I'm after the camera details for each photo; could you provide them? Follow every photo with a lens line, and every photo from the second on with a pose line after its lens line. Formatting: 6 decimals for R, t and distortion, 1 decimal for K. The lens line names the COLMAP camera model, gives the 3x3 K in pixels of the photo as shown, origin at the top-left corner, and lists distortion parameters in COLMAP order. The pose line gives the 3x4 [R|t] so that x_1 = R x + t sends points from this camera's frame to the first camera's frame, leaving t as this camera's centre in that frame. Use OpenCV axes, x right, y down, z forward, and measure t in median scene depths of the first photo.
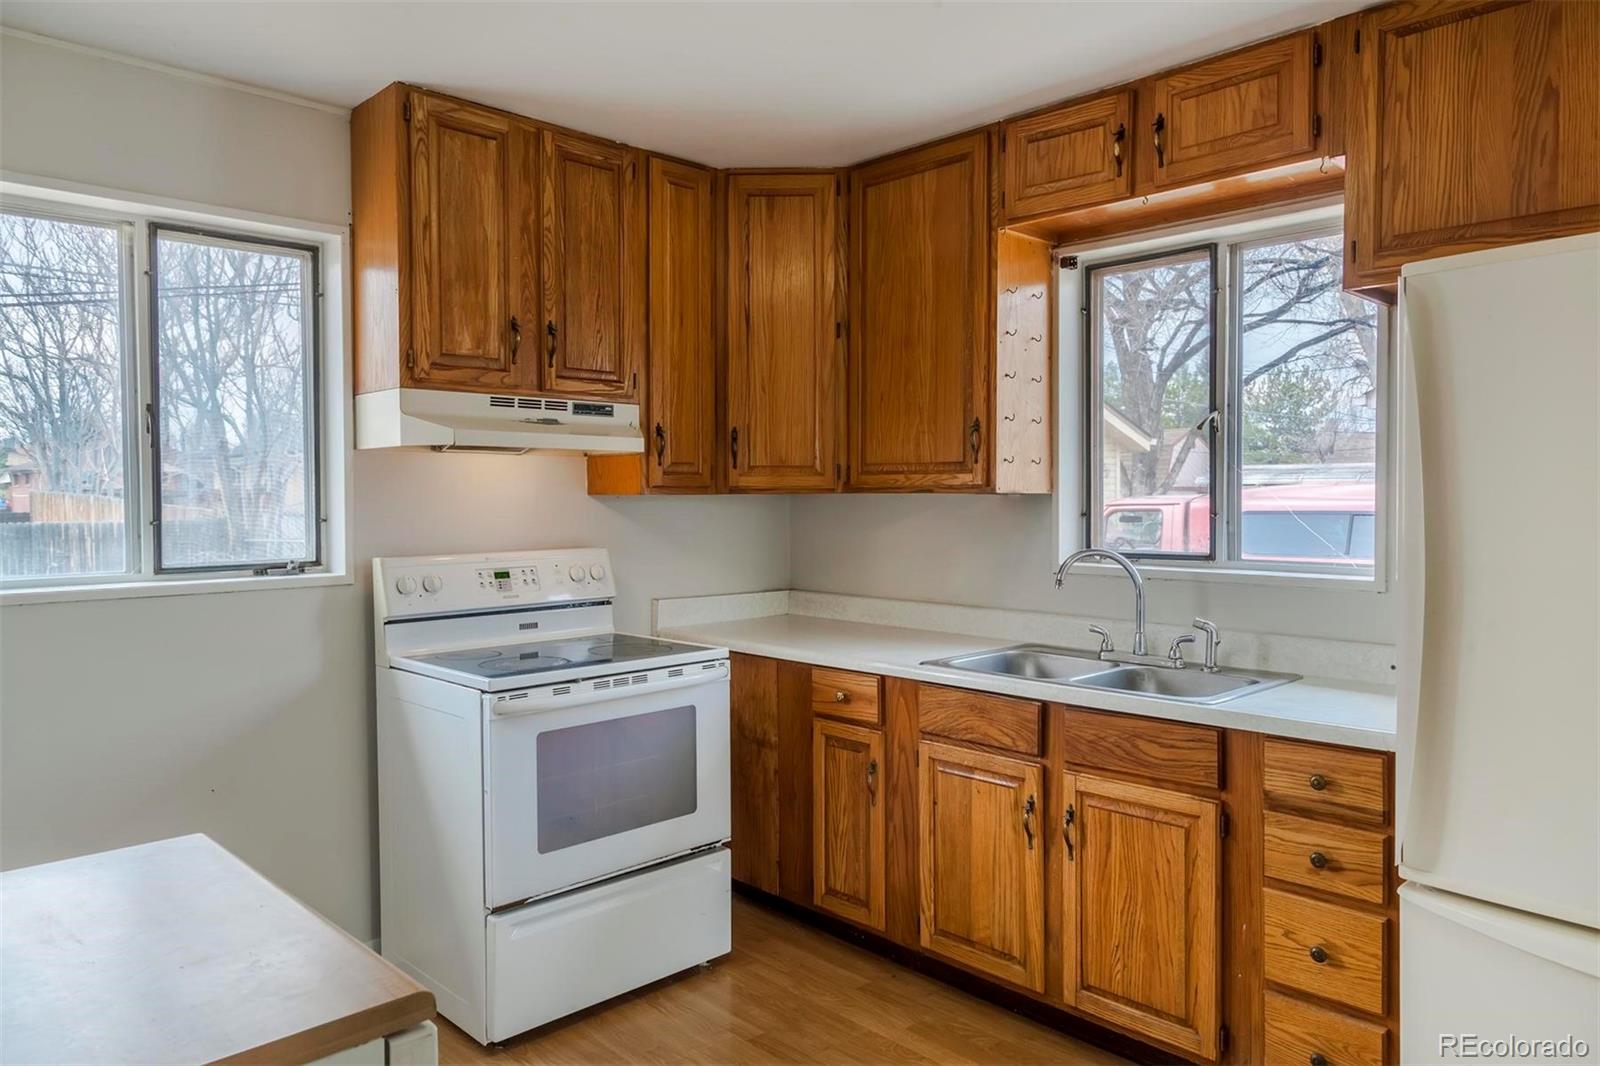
lens RADIAL K [[1097.4, 0, 813.3], [0, 1097.4, 527.7], [0, 0, 1]] dist [-0.000853, -0.000657]
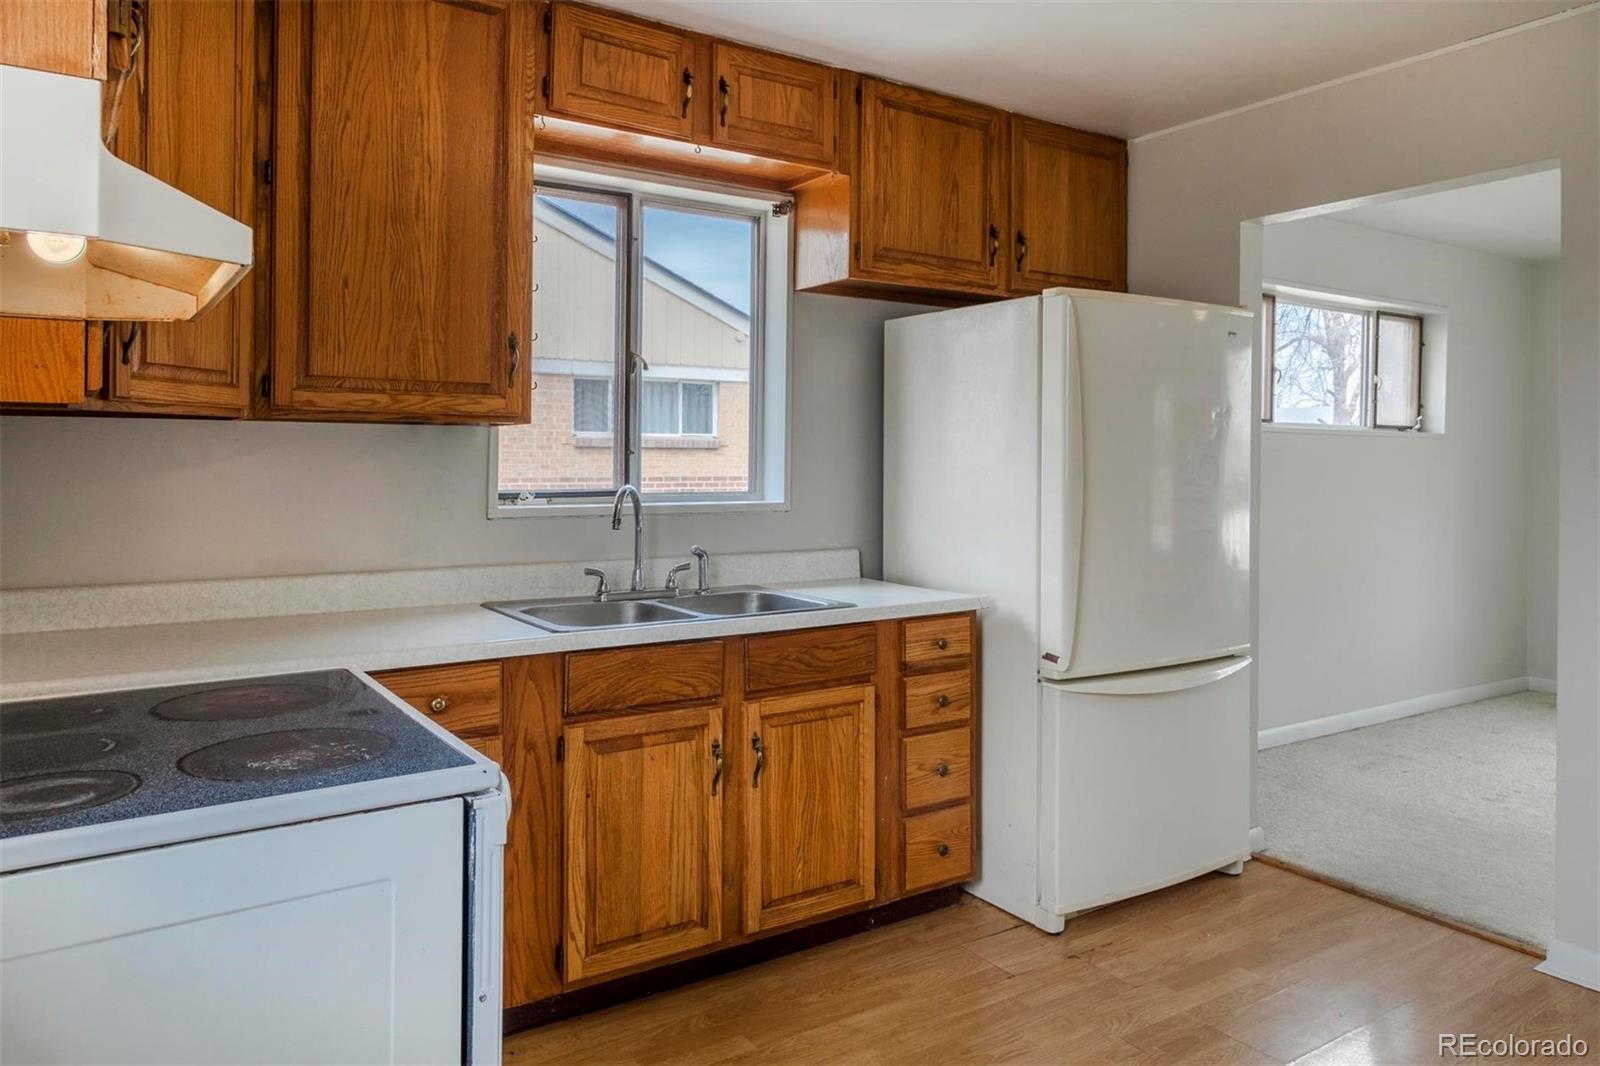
lens RADIAL K [[1117.9, 0, 804.0], [0, 1117.9, 452.2], [0, 0, 1]] dist [0.005455, 0.000506]
pose [[0.163655, 0.007359, 0.986490, -0.775780], [0.020628, 0.999728, -0.010880, 0.004955], [-0.986302, 0.022130, 0.163459, 0.774258]]
